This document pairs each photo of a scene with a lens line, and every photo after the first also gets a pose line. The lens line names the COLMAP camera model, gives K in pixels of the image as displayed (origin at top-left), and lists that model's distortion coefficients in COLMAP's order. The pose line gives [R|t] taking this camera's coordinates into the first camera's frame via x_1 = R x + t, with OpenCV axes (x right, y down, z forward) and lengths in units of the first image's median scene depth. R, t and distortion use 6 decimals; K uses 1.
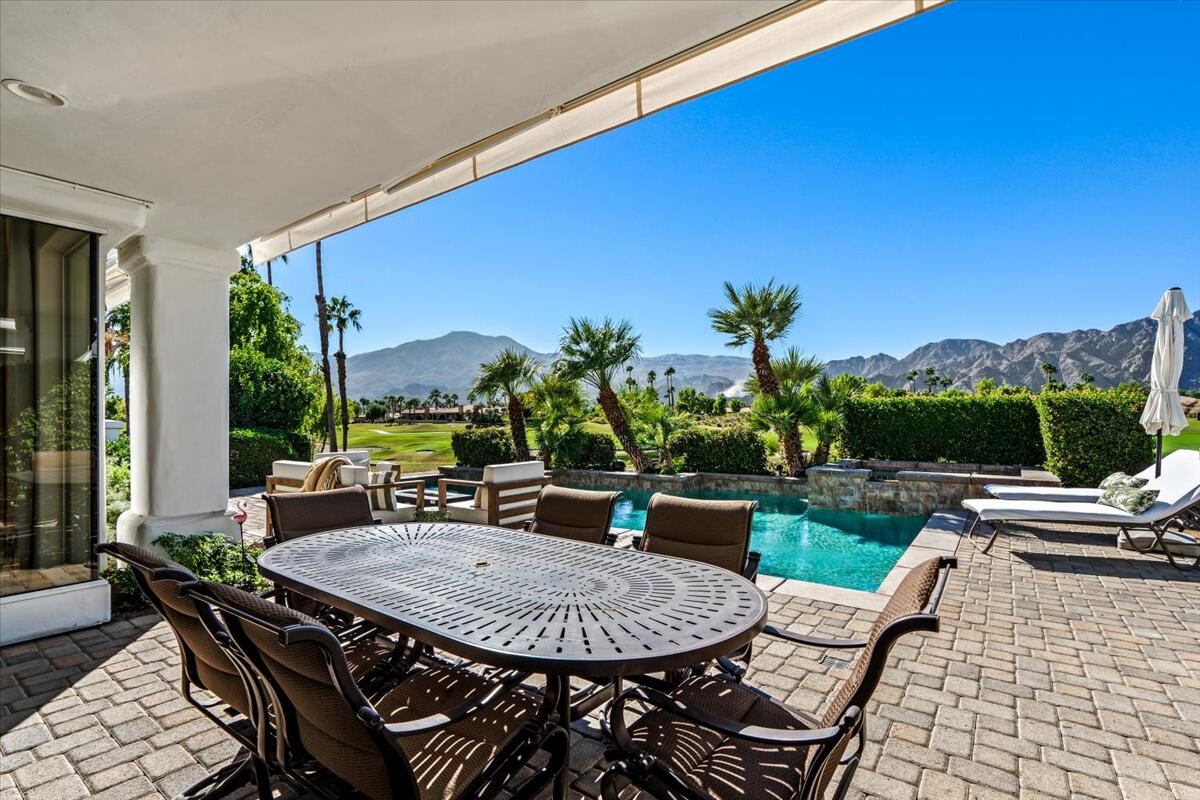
lens RADIAL K [[557.4, 0, 601.9], [0, 557.4, 416.9], [0, 0, 1]] dist [-0.002482, 0.000322]
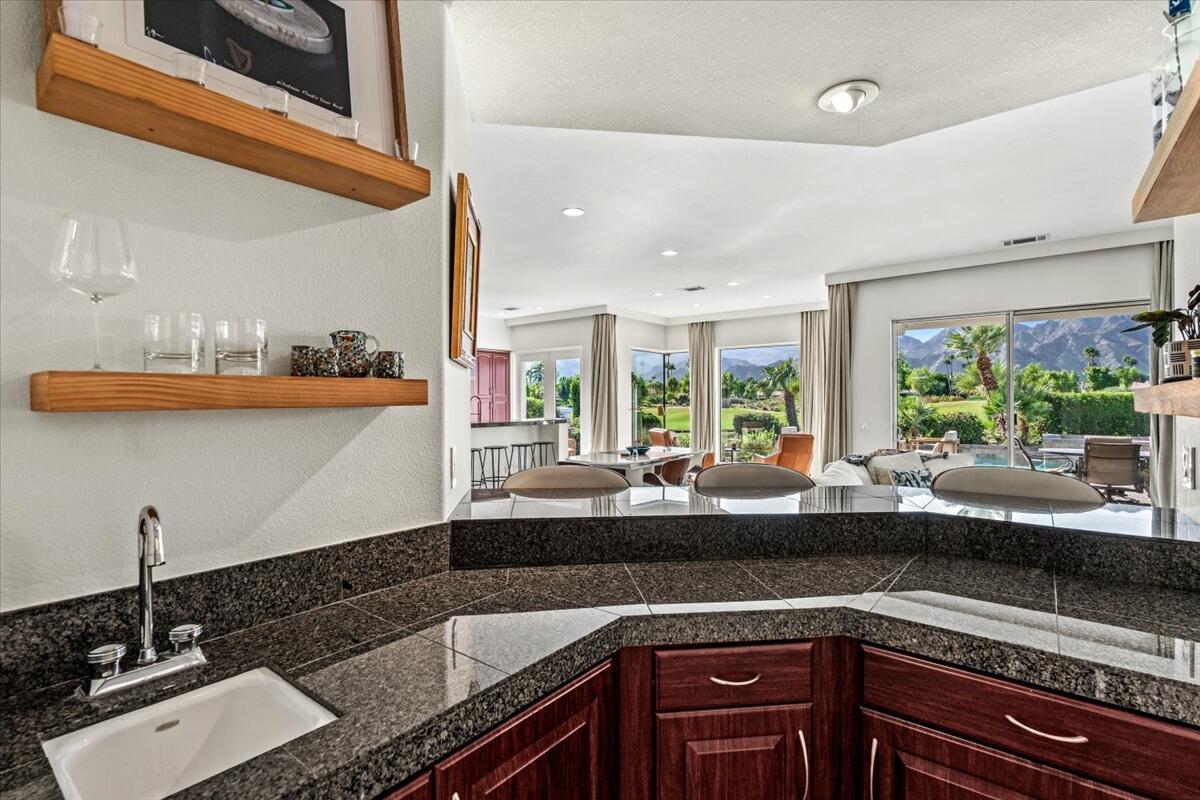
lens RADIAL K [[553.4, 0, 596.3], [0, 553.4, 397.6], [0, 0, 1]] dist [-0.004115, 0.000577]
pose [[0.998951, -0.000646, -0.045795, -0.675661], [0.000427, 0.999988, -0.004781, -0.014184], [0.045798, 0.004756, 0.998939, -0.517643]]
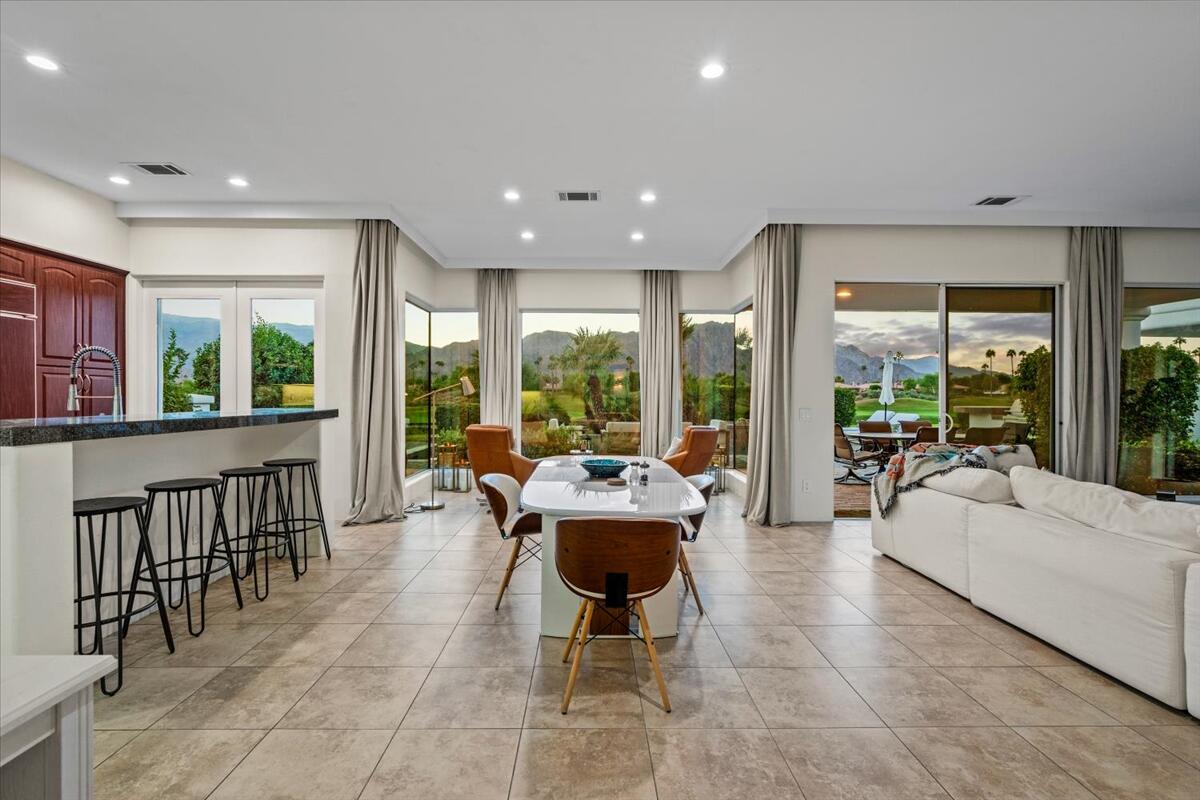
lens RADIAL K [[547.6, 0, 600.0], [0, 547.6, 400.0], [0, 0, 1]] dist [-0.003083, 0.000195]
pose [[0.796776, 0.003086, 0.604267, -0.838702], [-0.008941, 0.999938, 0.006684, 0.001436], [-0.604209, -0.010729, 0.796754, -0.140511]]
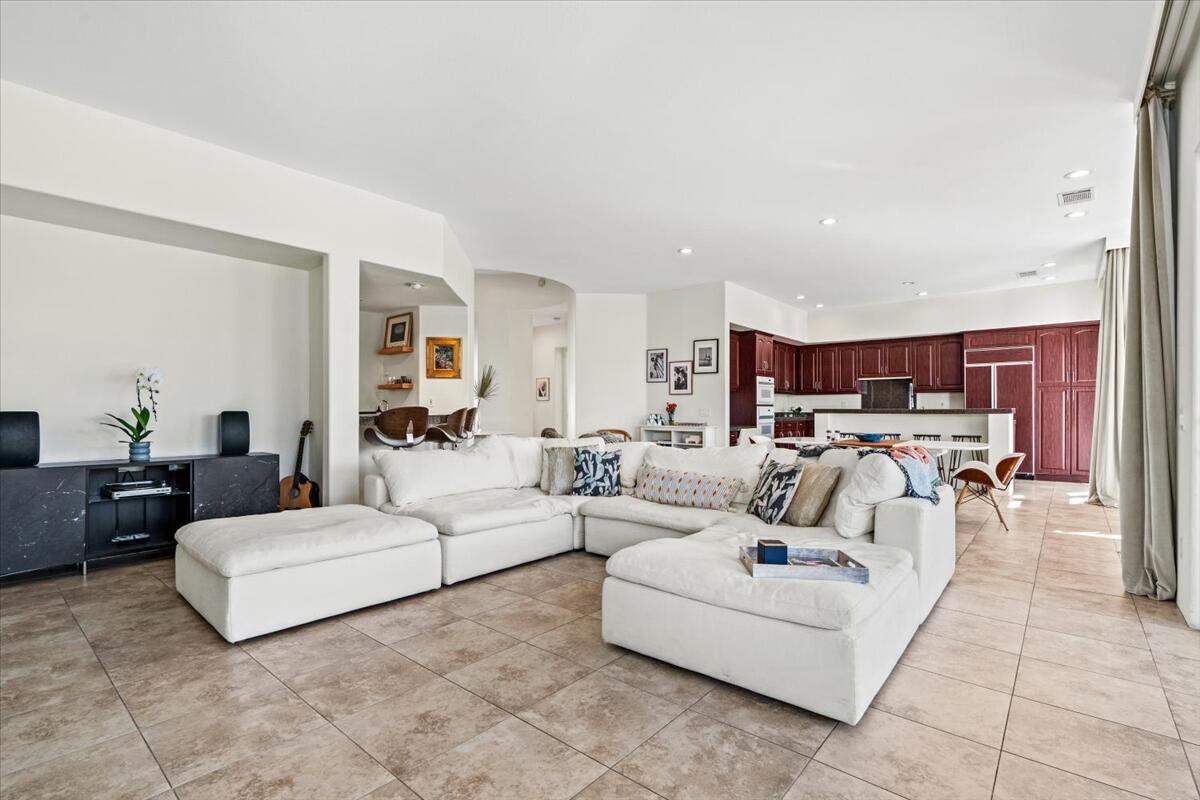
lens RADIAL K [[550.7, 0, 605.8], [0, 550.7, 409.8], [0, 0, 1]] dist [-0.000961, 0.000501]
pose [[-0.070538, 0.007372, -0.997482, -0.094031], [0.002440, 0.999971, 0.007218, 0.008214], [0.997506, -0.001924, -0.070554, -0.124300]]
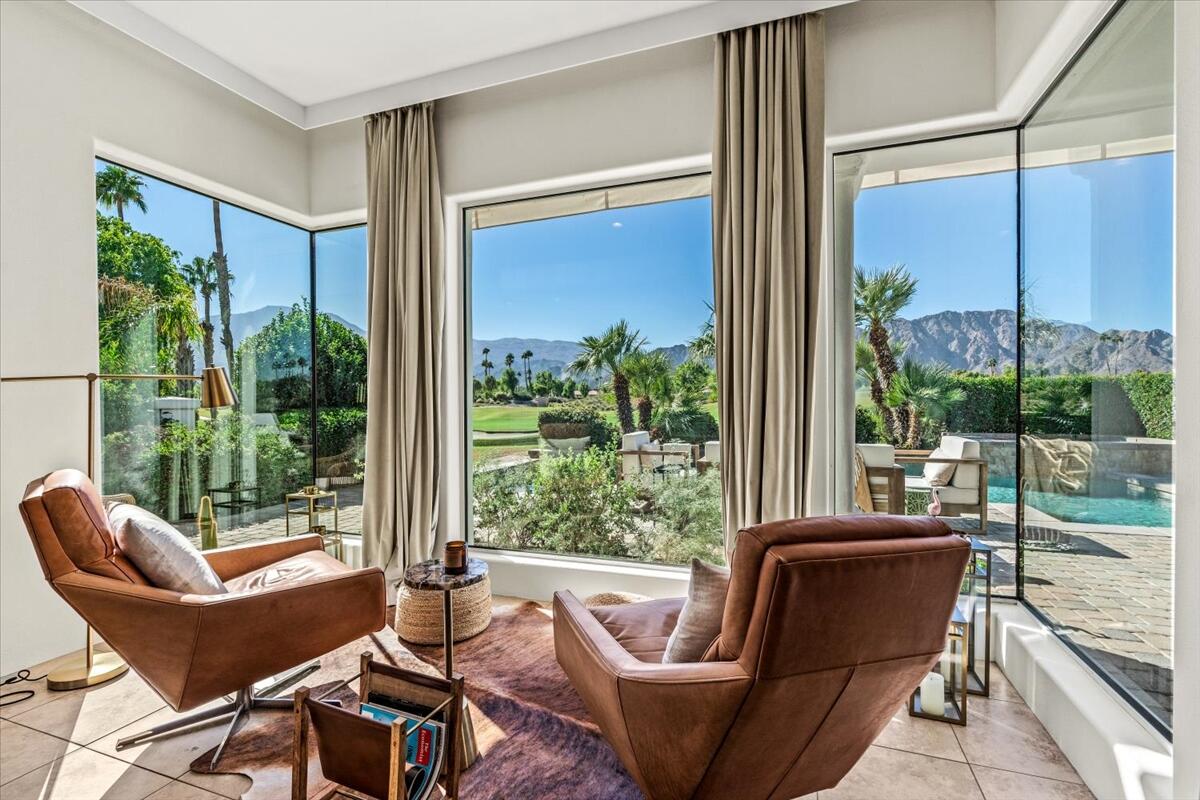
lens RADIAL K [[547.8, 0, 599.9], [0, 547.8, 405.5], [0, 0, 1]] dist [-0.002924, -0.000703]
pose [[0.960307, -0.004414, 0.278909, -0.515937], [0.001570, 0.999944, 0.010421, 0.008340], [-0.278940, -0.009569, 0.960261, 0.137530]]
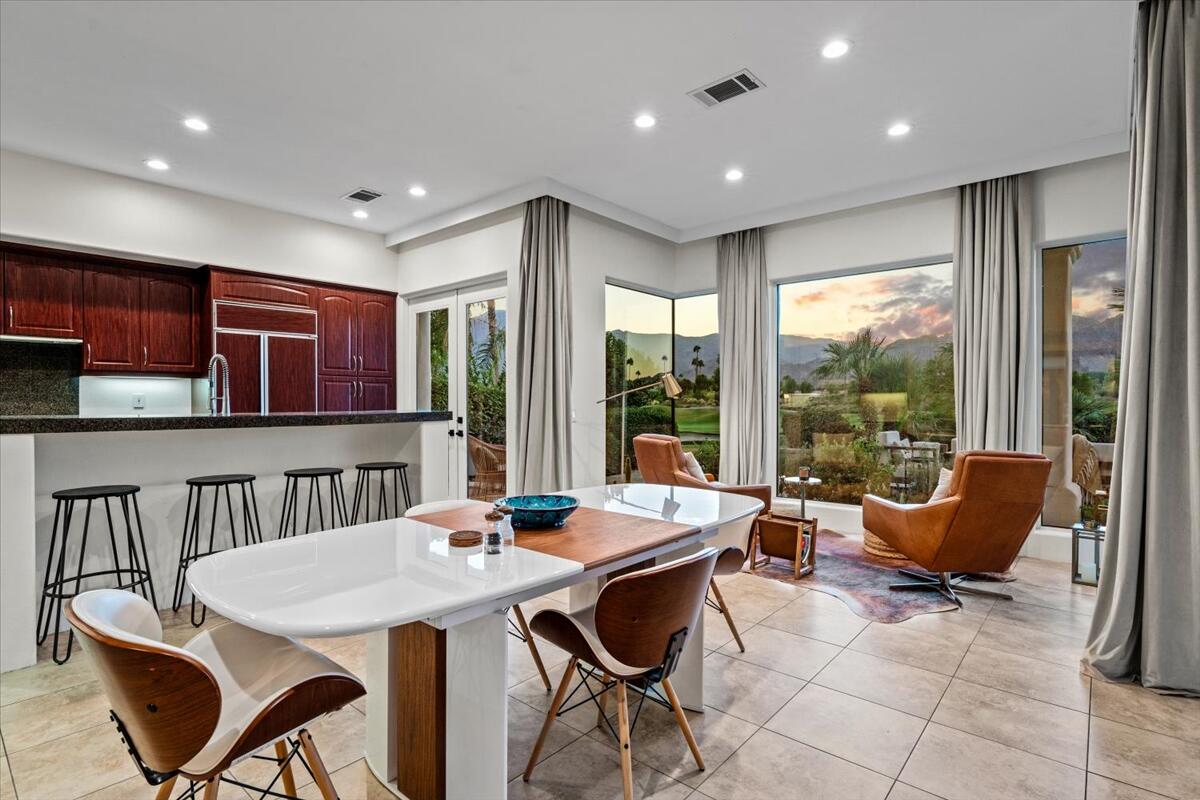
lens RADIAL K [[592.8, 0, 597.2], [0, 592.8, 399.0], [0, 0, 1]] dist [-0.013483, -0.001312]
pose [[0.996567, 0.004293, -0.082681, -0.623497], [-0.004432, 0.999989, -0.001497, 0.004419], [0.082674, 0.001858, 0.996575, -0.092094]]
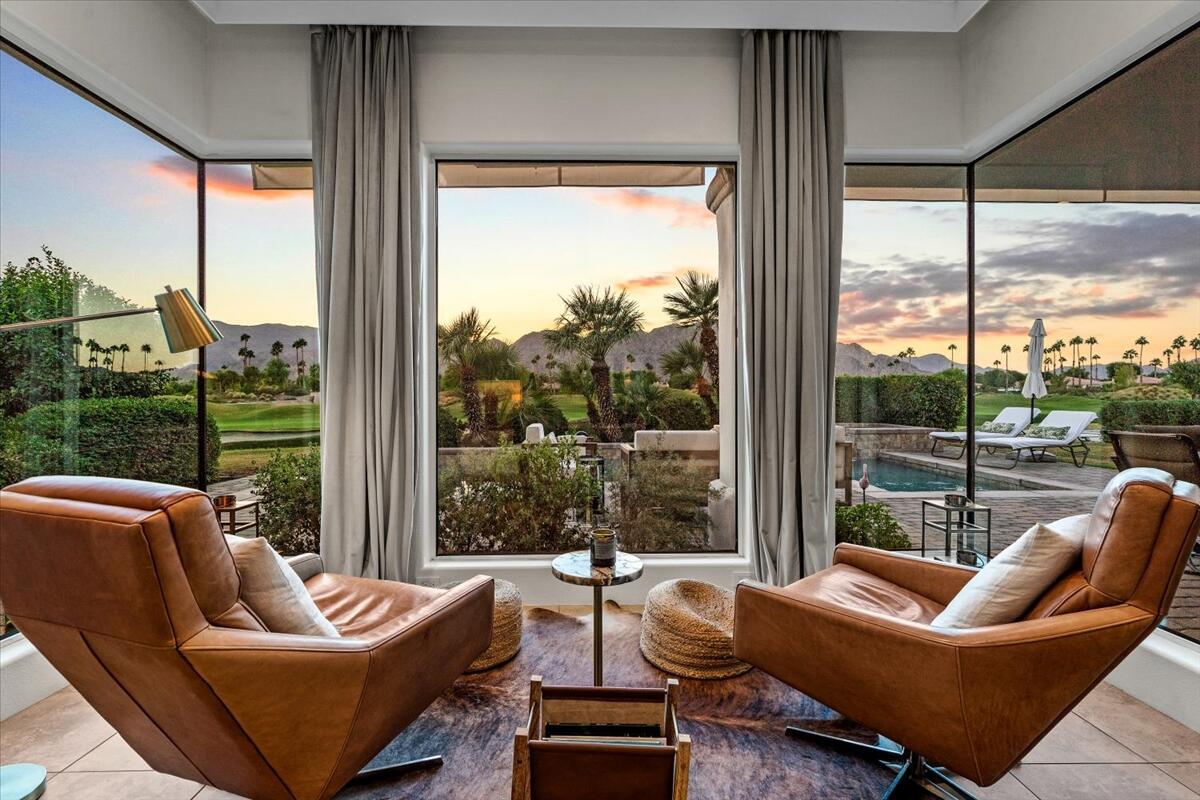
lens RADIAL K [[558.1, 0, 601.7], [0, 558.1, 397.1], [0, 0, 1]] dist [-0.003442, 0.000099]
pose [[0.794314, 0.001552, 0.607505, -0.605643], [-0.002894, 0.999995, 0.001230, 0.014199], [-0.607500, -0.002735, 0.794315, 0.195563]]
